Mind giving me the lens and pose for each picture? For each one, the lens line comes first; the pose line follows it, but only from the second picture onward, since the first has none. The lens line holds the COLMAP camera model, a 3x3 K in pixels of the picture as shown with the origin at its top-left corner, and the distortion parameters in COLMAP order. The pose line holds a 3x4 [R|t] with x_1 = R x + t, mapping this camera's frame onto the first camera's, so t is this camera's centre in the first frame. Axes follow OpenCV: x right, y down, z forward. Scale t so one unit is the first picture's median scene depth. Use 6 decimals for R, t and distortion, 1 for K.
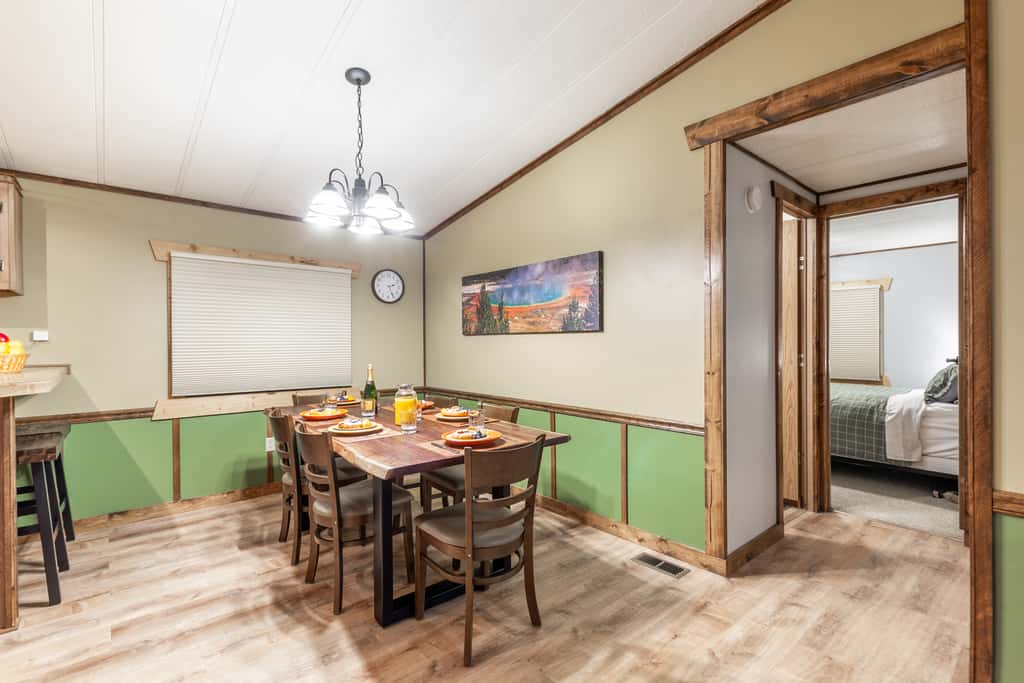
lens RADIAL K [[474.6, 0, 516.7], [0, 474.6, 344.7], [0, 0, 1]] dist [0.001143, -0.000056]
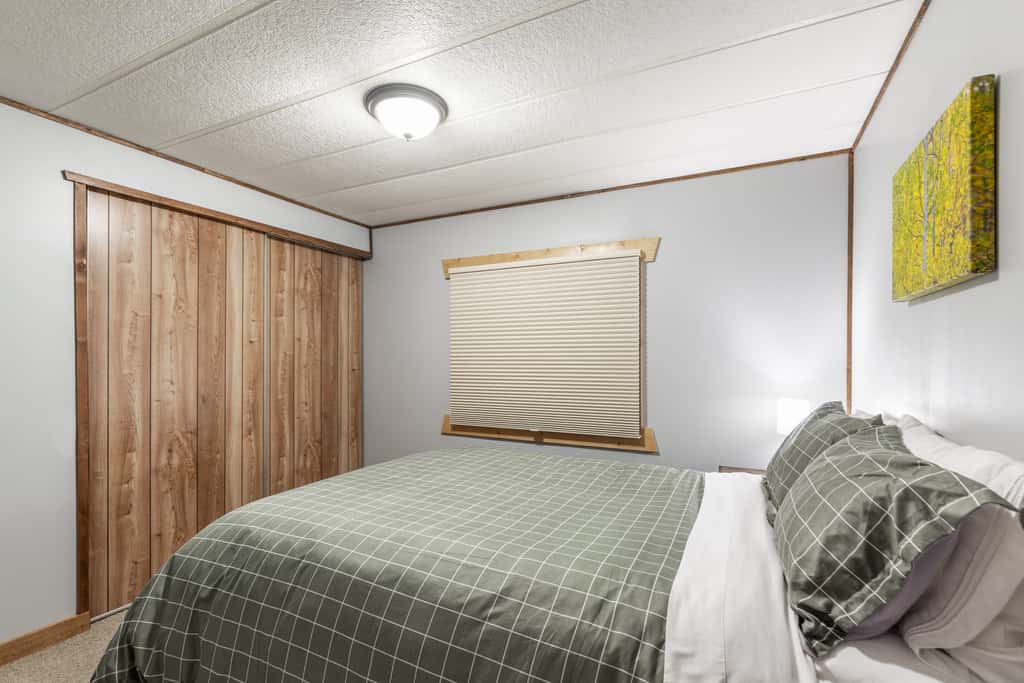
lens RADIAL K [[474.6, 0, 516.7], [0, 474.6, 344.7], [0, 0, 1]] dist [0.001143, -0.000056]
pose [[0.922209, 0.012090, 0.386503, 0.524071], [-0.004797, 0.999792, -0.019829, -0.011982], [-0.386663, 0.016433, 0.922075, 0.684011]]
